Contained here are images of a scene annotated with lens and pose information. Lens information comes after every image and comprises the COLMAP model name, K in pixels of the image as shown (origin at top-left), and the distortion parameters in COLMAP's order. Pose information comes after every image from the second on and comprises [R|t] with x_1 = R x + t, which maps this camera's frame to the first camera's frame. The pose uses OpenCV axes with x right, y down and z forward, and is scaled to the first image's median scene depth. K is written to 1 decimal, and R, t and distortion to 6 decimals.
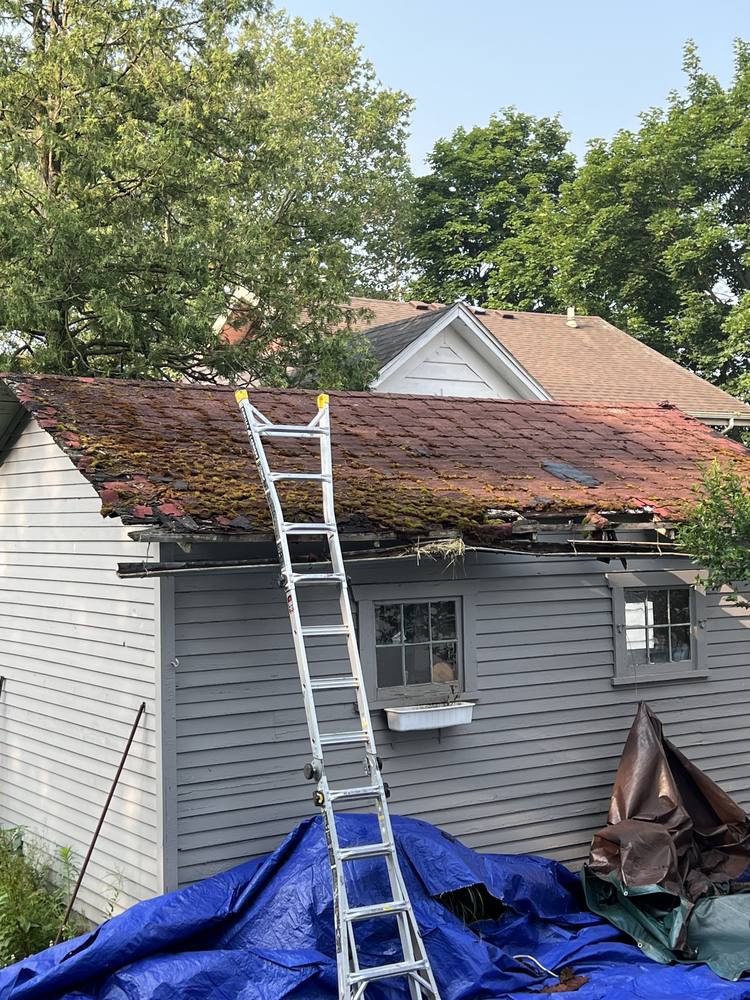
lens RADIAL K [[1480.3, 0, 377.2], [0, 1480.3, 497.8], [0, 0, 1]] dist [-0.003530, 0.000000]
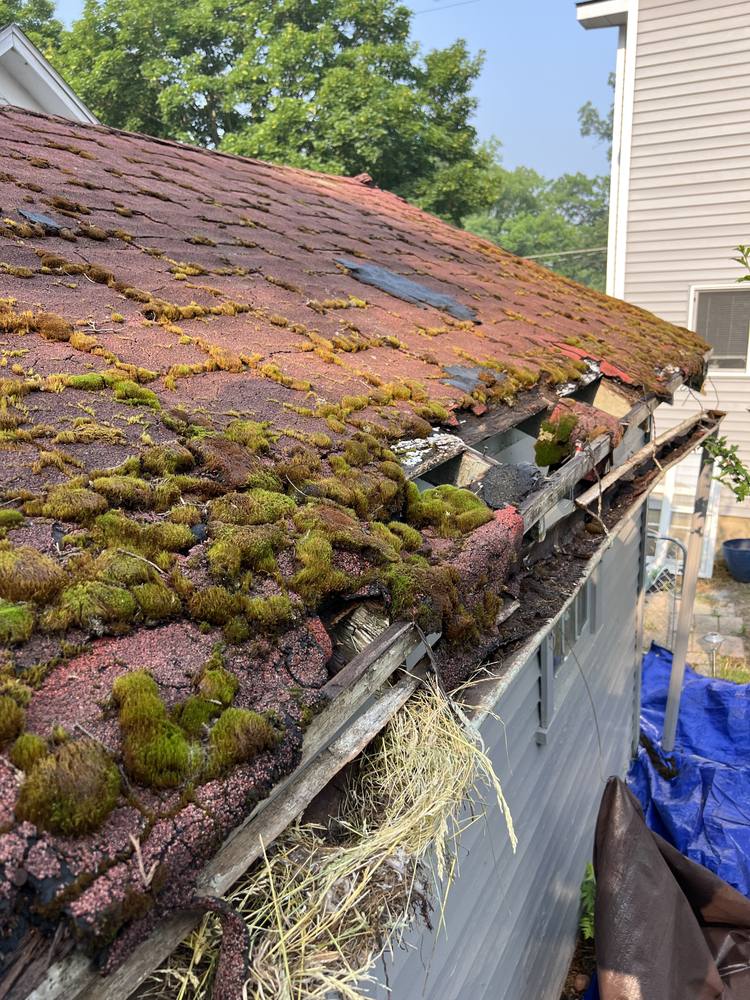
lens RADIAL K [[760.8, 0, 381.8], [0, 760.8, 506.4], [0, 0, 1]] dist [0.053127, -0.063931]
pose [[0.872620, -0.148790, 0.465183, 0.003115], [0.018092, 0.961659, 0.273651, -0.005680], [-0.488064, -0.230377, 0.841855, 0.277379]]
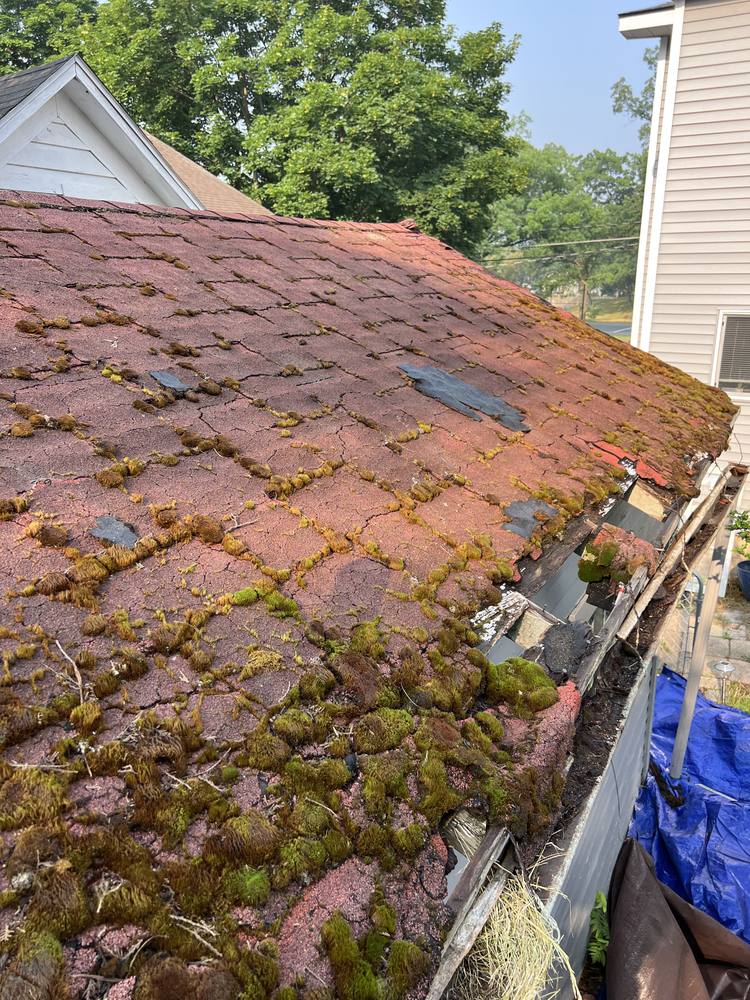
lens RADIAL K [[760.8, 0, 372.4], [0, 760.8, 501.7], [0, 0, 1]] dist [0.053127, -0.063931]
pose [[0.889931, -0.127221, 0.437993, -0.003390], [-0.012820, 0.952953, 0.302847, -0.020104], [-0.455915, -0.275129, 0.846431, 0.275515]]
